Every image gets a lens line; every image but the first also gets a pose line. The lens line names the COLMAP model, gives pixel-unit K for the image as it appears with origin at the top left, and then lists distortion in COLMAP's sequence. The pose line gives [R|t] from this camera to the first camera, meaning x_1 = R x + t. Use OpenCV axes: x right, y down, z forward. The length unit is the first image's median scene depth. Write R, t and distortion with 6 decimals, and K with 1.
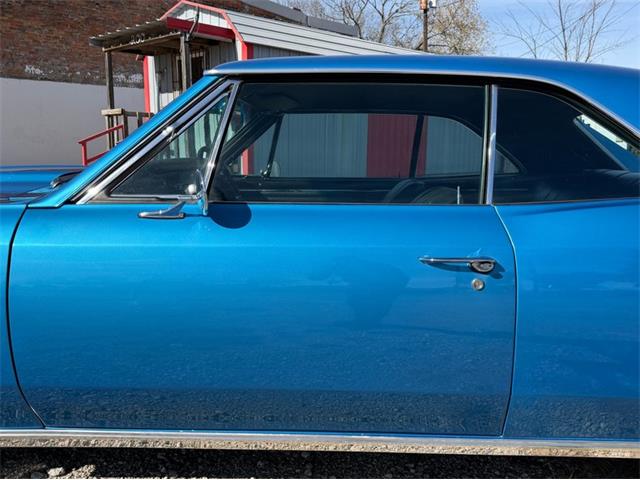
lens RADIAL K [[606.1, 0, 321.7], [0, 606.1, 235.2], [0, 0, 1]] dist [0.033076, 0.000000]
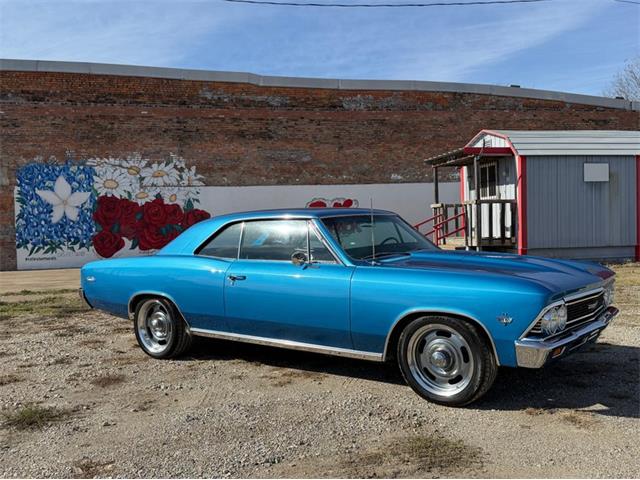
lens RADIAL K [[606.1, 0, 291.7], [0, 606.1, 253.3], [0, 0, 1]] dist [0.033076, 0.000000]
pose [[0.810229, -0.008597, -0.586050, 0.251003], [-0.048103, 0.995544, -0.081108, 0.057052], [0.584135, 0.093907, 0.806205, -0.425189]]
